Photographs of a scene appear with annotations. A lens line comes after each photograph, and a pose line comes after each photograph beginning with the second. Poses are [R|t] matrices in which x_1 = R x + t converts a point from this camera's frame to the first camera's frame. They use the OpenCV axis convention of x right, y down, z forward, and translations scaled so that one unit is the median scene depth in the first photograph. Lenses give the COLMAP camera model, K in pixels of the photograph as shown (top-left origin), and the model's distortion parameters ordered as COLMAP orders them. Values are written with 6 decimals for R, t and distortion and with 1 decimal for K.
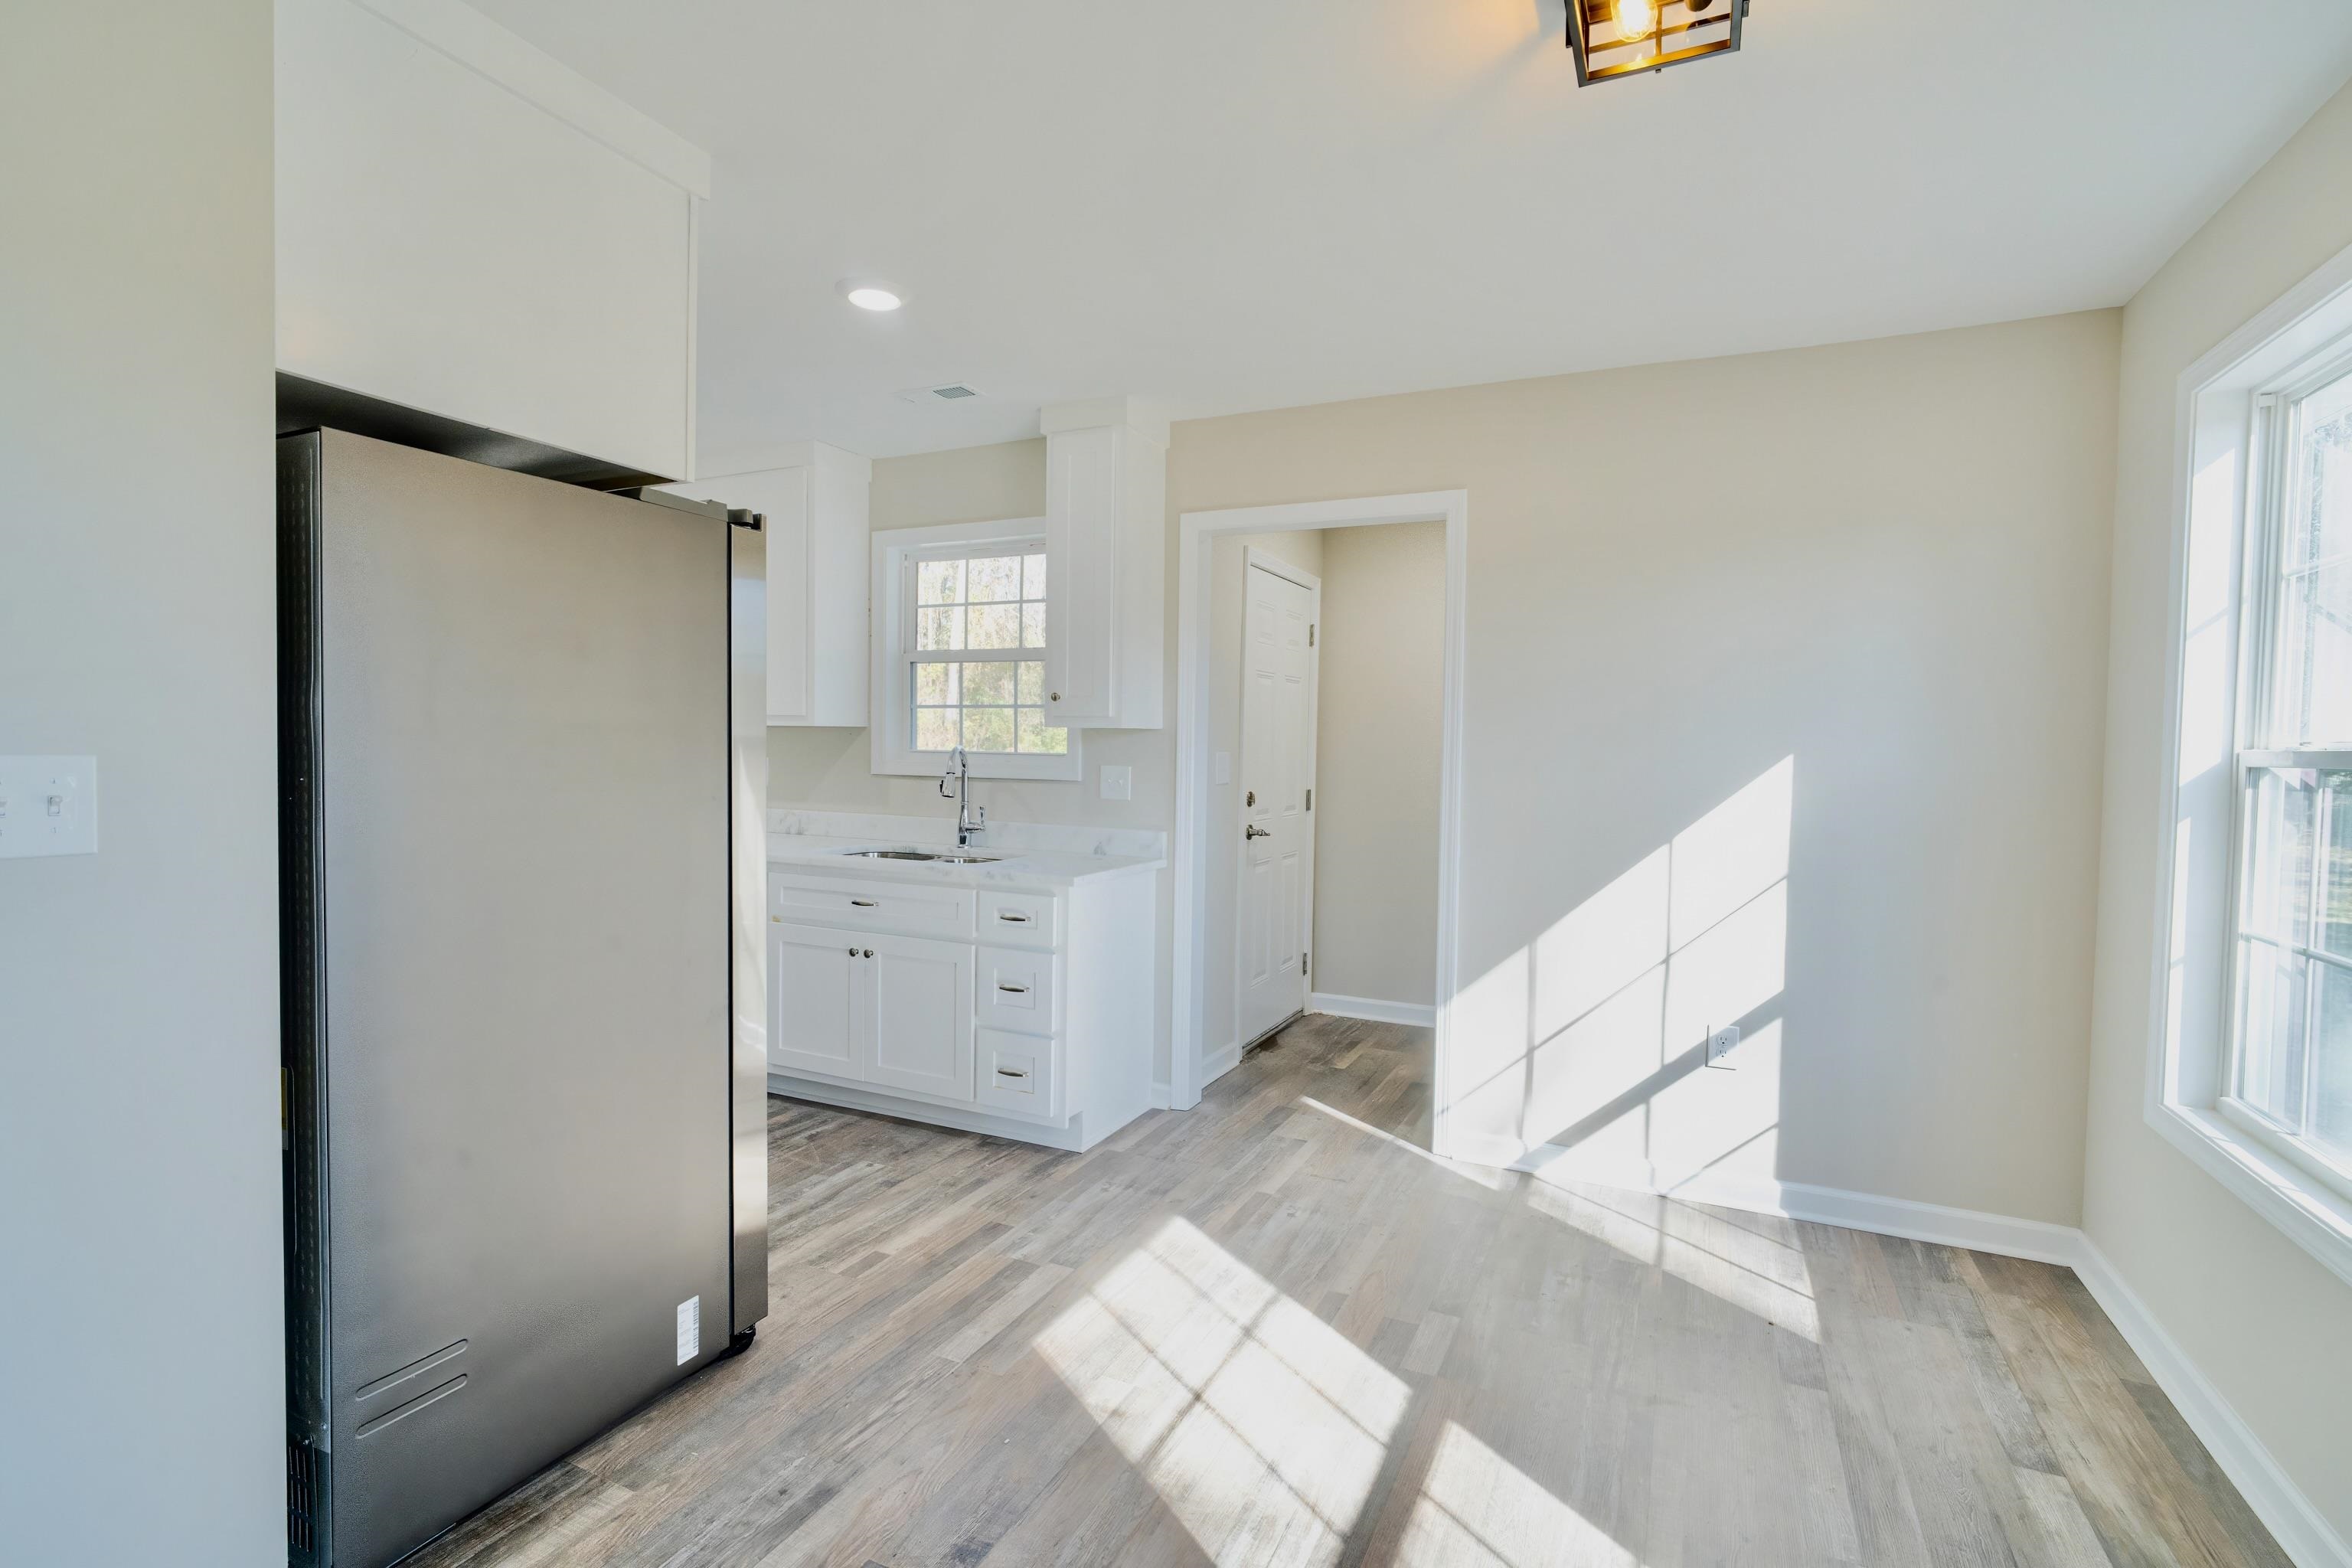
lens RADIAL K [[1093.5, 0, 1177.7], [0, 1093.5, 773.4], [0, 0, 1]] dist [-0.021914, 0.010635]
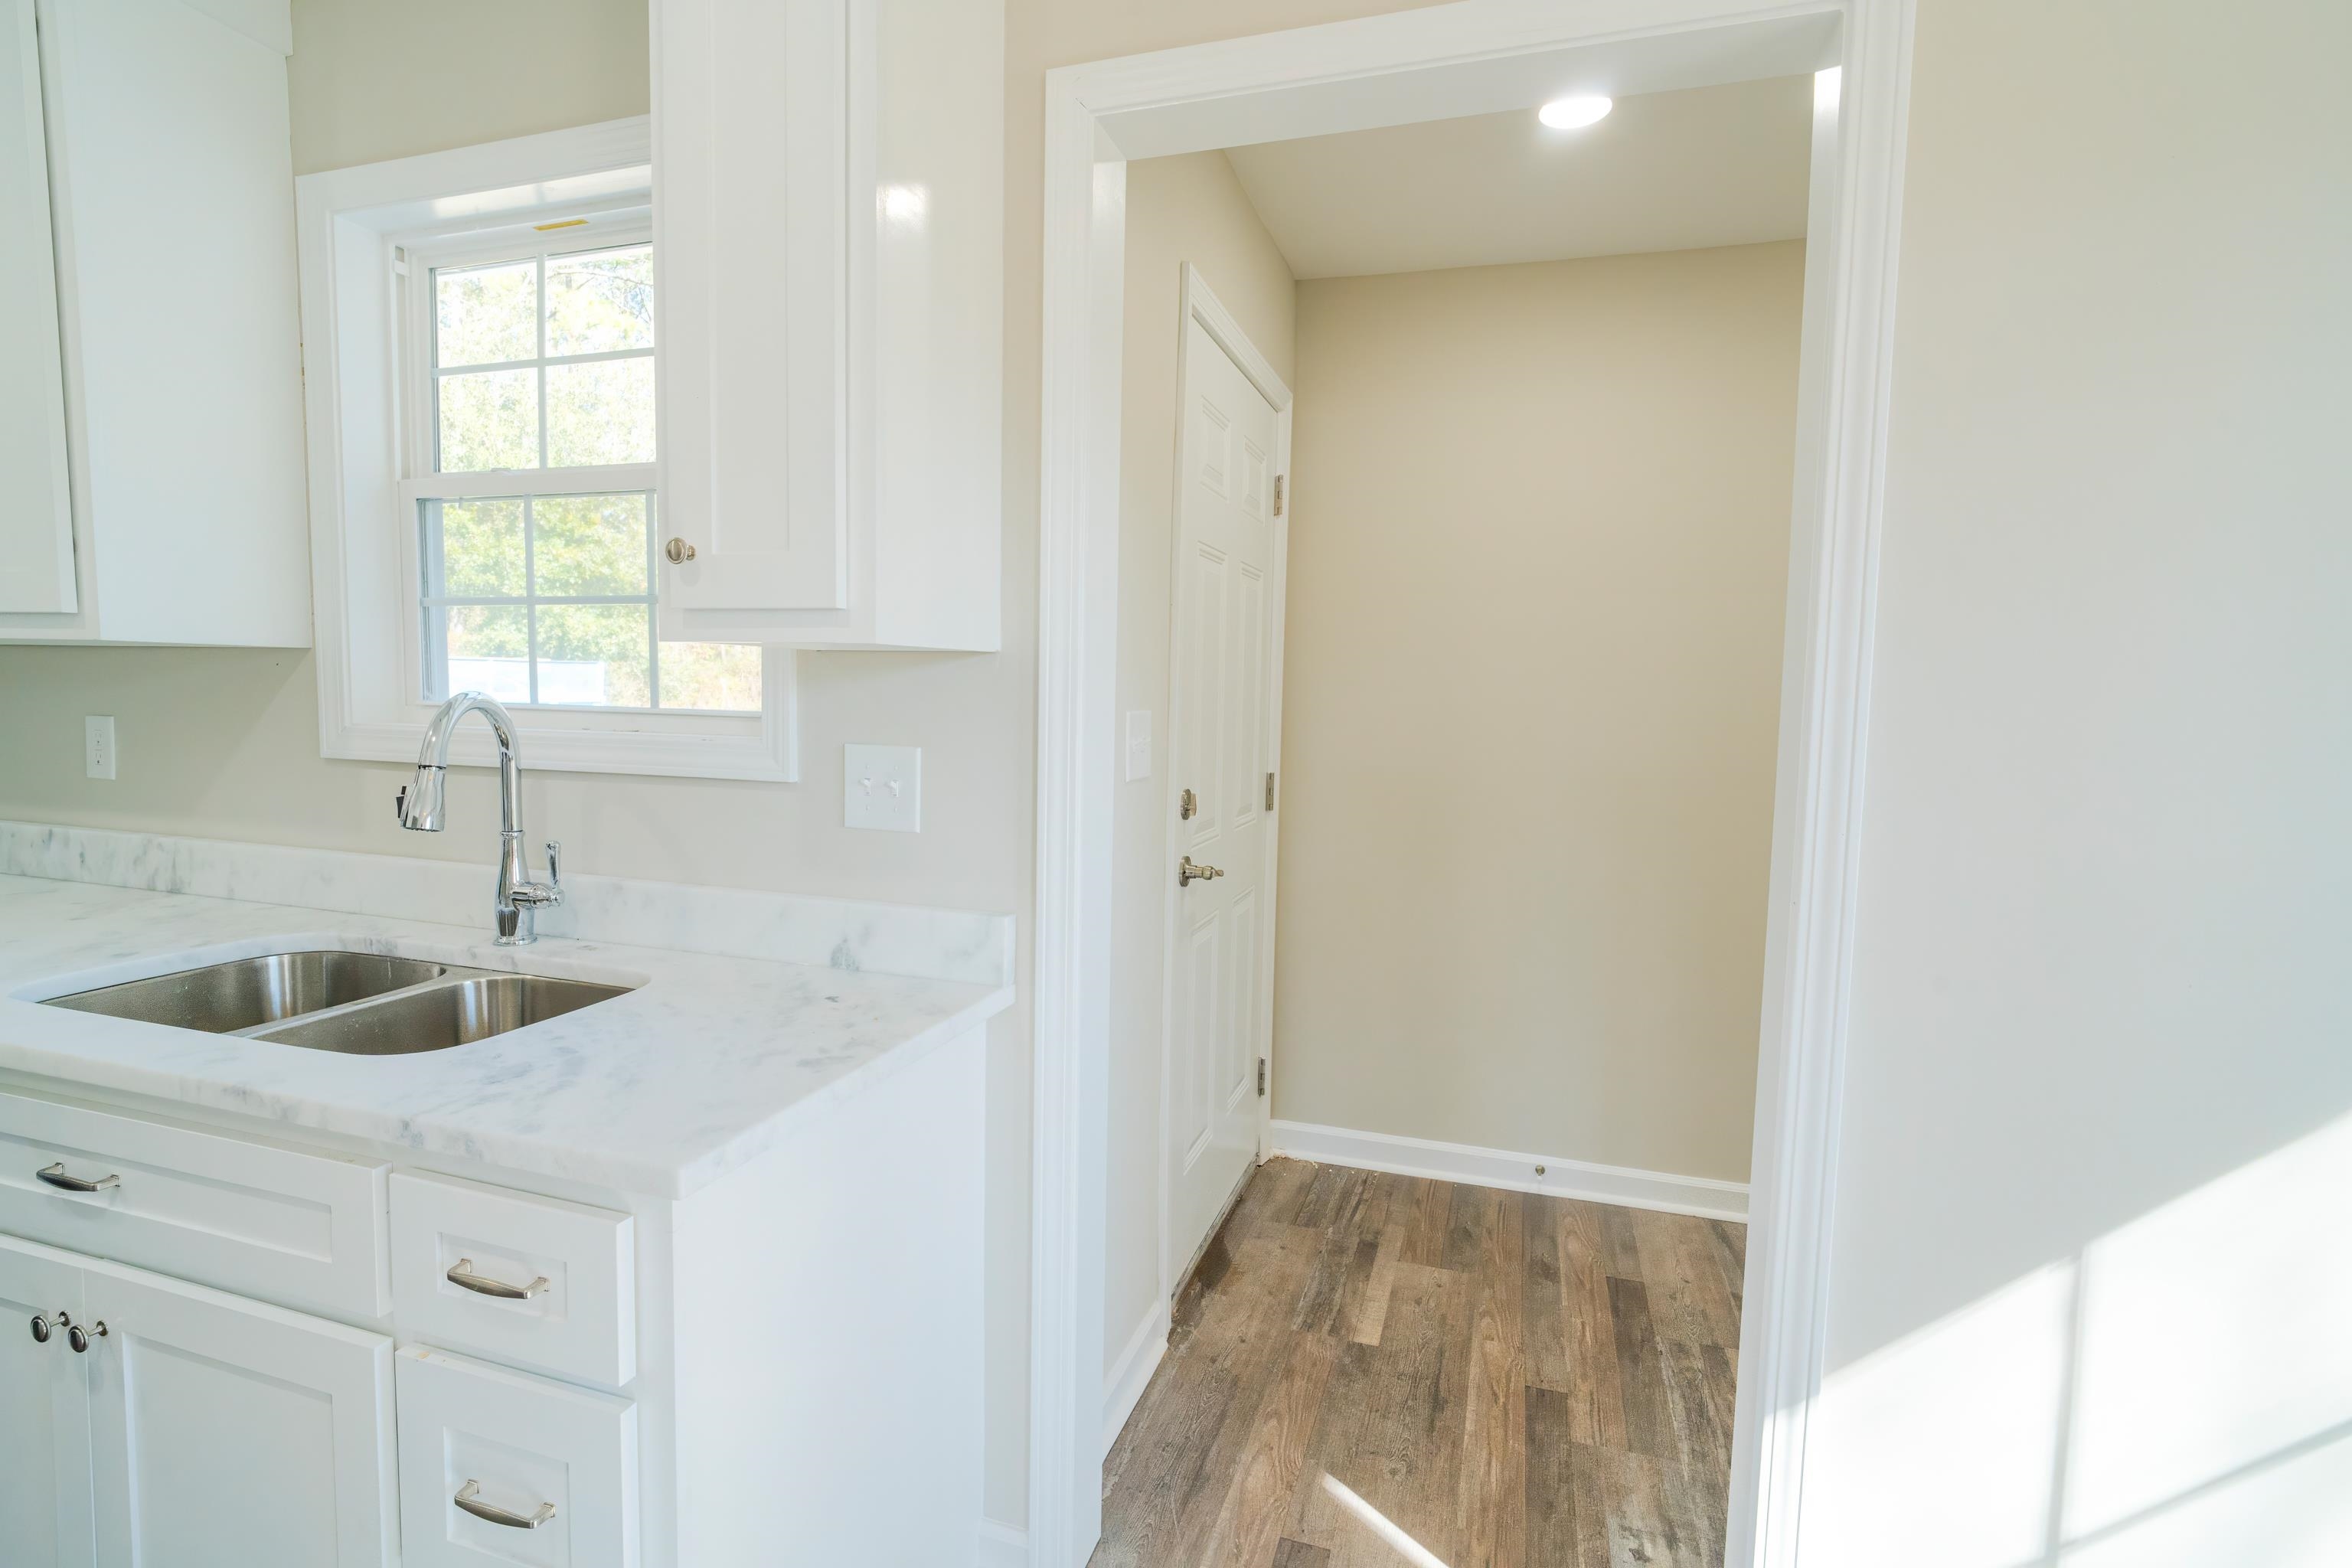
lens RADIAL K [[1093.5, 0, 1177.7], [0, 1093.5, 773.4], [0, 0, 1]] dist [-0.021914, 0.010635]
pose [[0.990782, -0.005524, 0.135350, -0.003758], [-0.001195, 0.998773, 0.049510, -0.014906], [-0.135457, -0.049216, 0.989560, 0.535241]]
